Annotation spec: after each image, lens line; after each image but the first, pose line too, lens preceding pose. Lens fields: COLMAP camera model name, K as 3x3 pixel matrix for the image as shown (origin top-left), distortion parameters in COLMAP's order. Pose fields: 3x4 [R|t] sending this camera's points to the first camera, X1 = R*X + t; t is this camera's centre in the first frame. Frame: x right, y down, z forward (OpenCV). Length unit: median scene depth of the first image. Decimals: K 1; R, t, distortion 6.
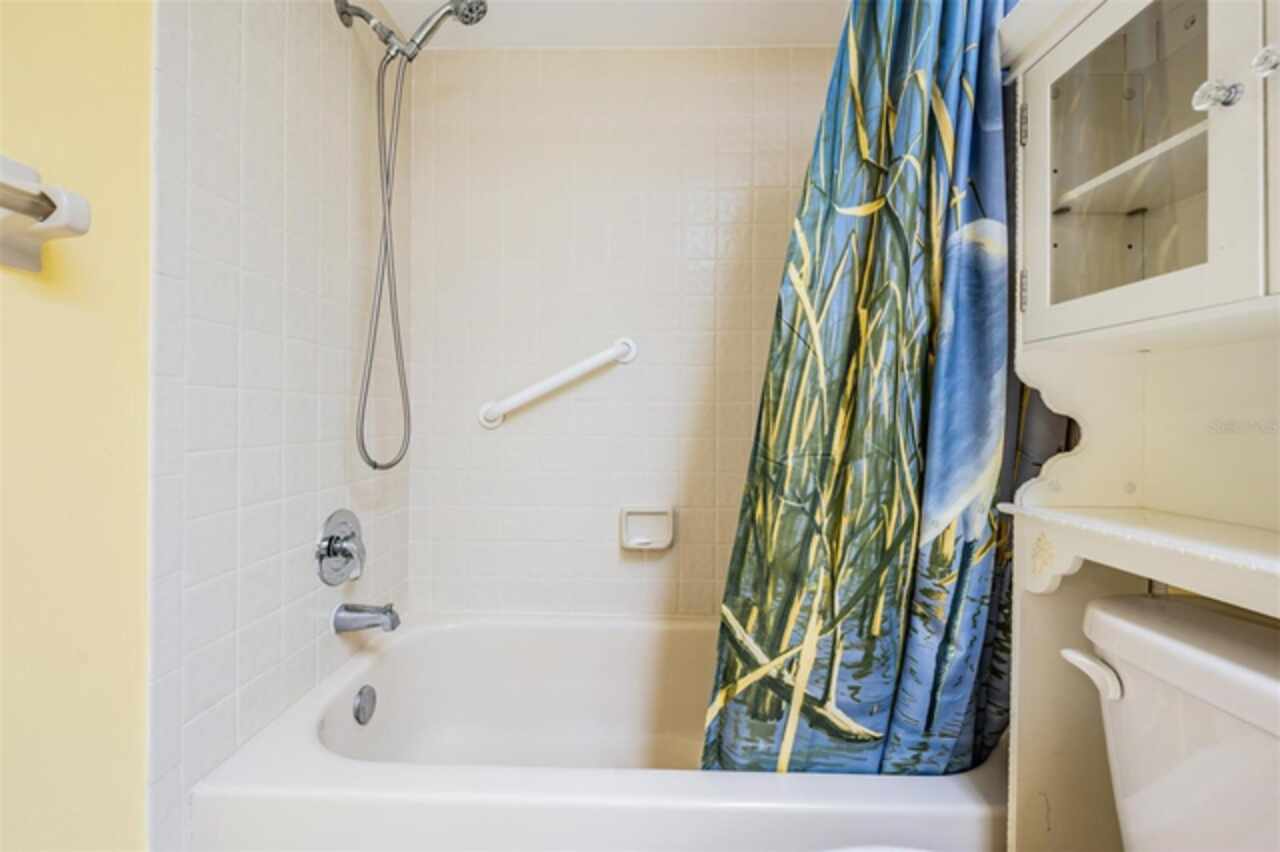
lens RADIAL K [[512.7, 0, 638.0], [0, 512.7, 413.7], [0, 0, 1]] dist [-0.001105, -0.000168]
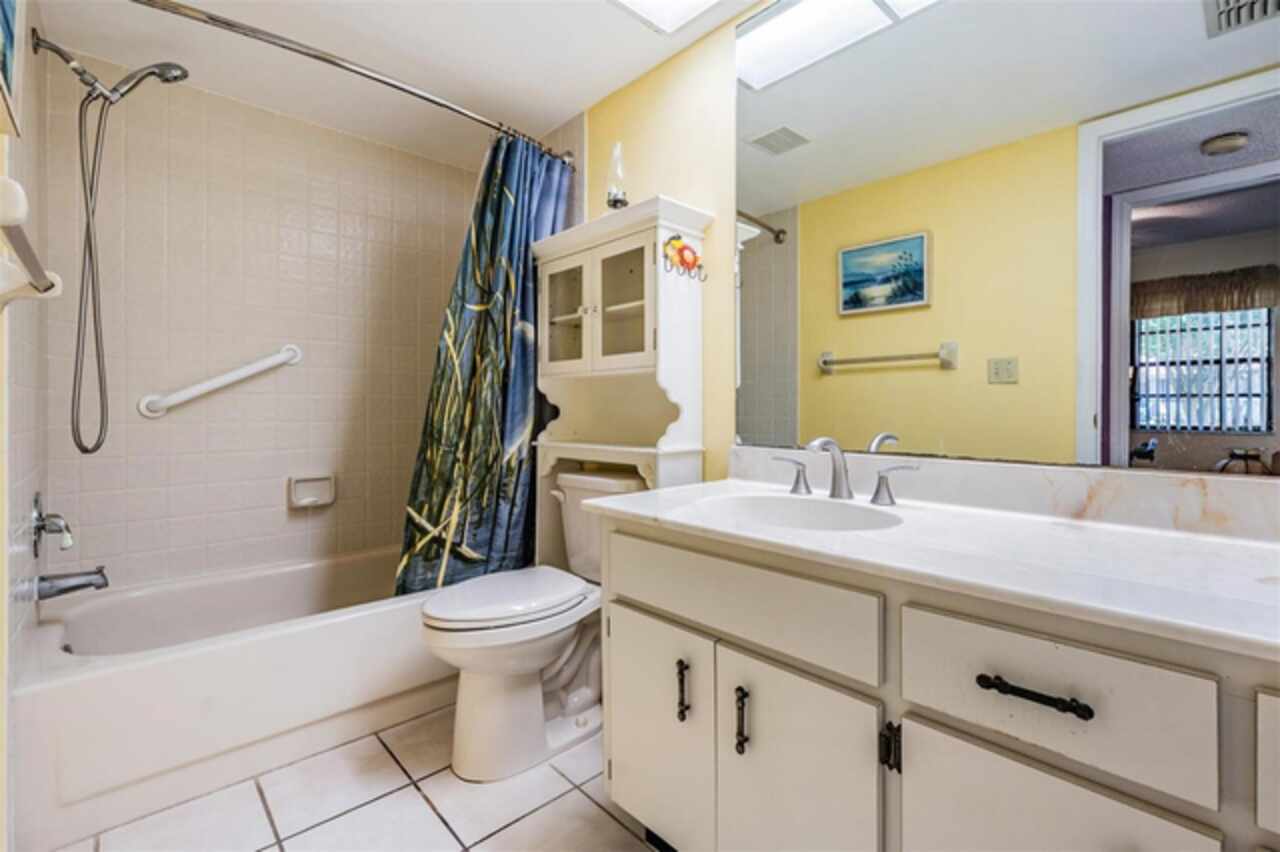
lens RADIAL K [[569.6, 0, 639.6], [0, 569.6, 405.8], [0, 0, 1]] dist [0.000339, 0.000315]
pose [[0.723068, -0.003855, 0.690766, -0.703435], [0.001190, 0.999990, 0.004335, -0.003012], [-0.690776, -0.002312, 0.723065, -1.163019]]
